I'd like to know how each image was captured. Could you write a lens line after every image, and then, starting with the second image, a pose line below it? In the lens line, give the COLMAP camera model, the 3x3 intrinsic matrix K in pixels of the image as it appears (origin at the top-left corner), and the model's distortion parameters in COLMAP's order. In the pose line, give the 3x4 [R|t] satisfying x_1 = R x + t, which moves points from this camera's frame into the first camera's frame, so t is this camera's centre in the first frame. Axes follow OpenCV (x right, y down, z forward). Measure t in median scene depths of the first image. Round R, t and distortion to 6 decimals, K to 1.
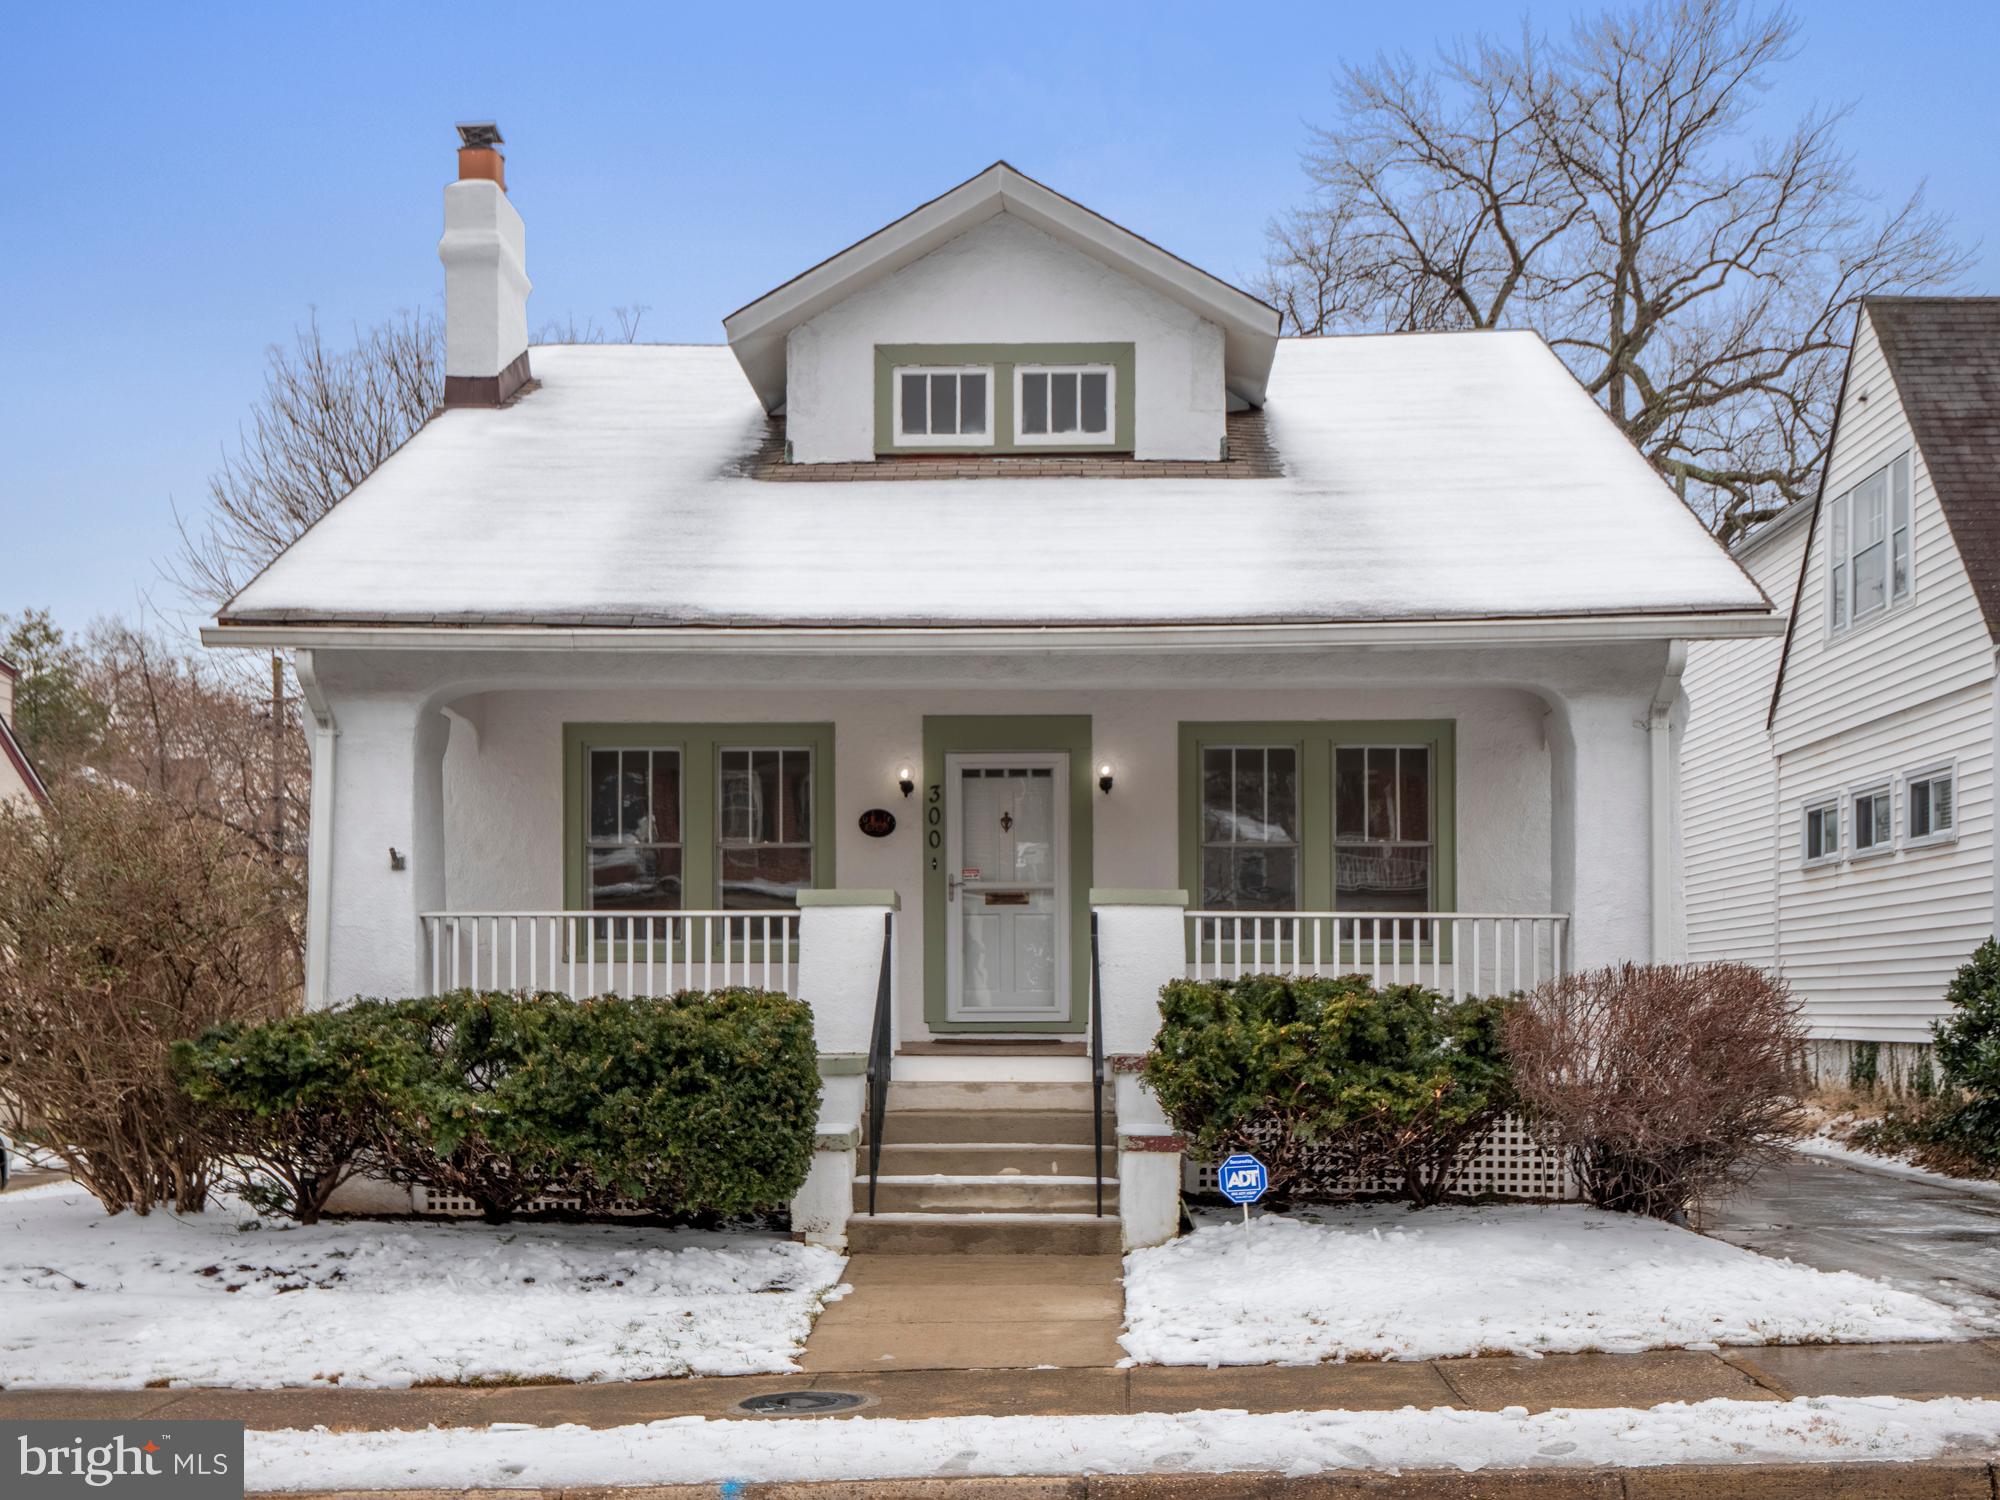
lens RADIAL K [[2090.9, 0, 999.6], [0, 2090.9, 758.9], [0, 0, 1]] dist [0.028744, 0.000000]
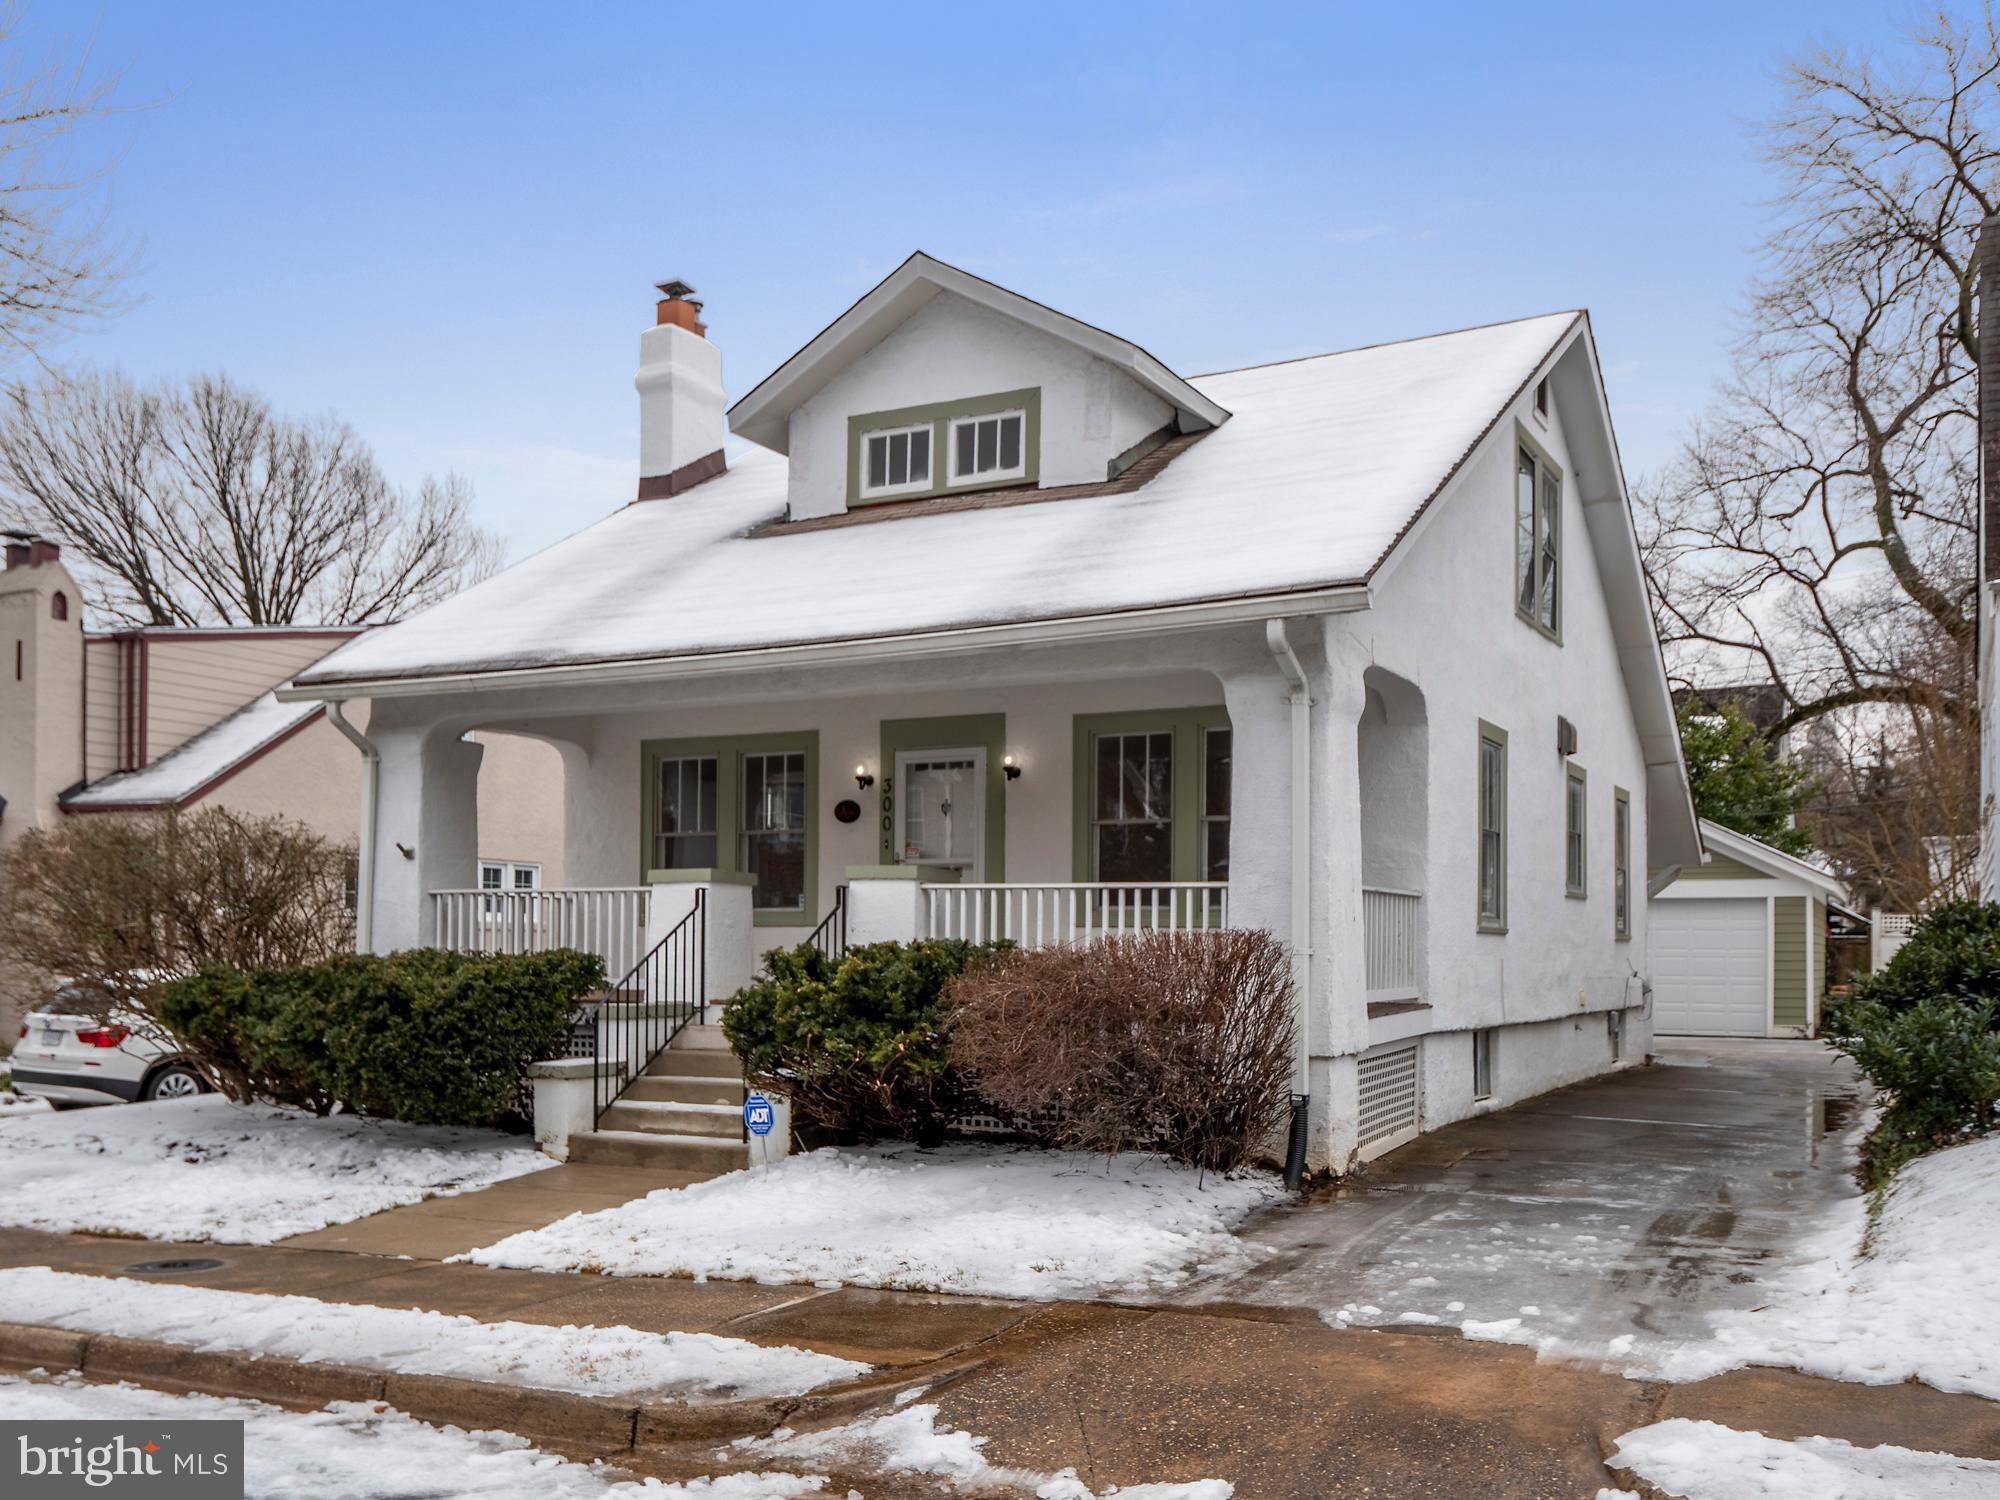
lens RADIAL K [[1756.1, 0, 999.9], [0, 1756.1, 743.7], [0, 0, 1]] dist [0.000257, 0.012761]
pose [[0.899602, -0.044797, -0.434407, 0.463569], [0.043664, 0.998967, -0.012594, 0.008097], [0.434522, -0.007638, 0.900629, 0.123882]]
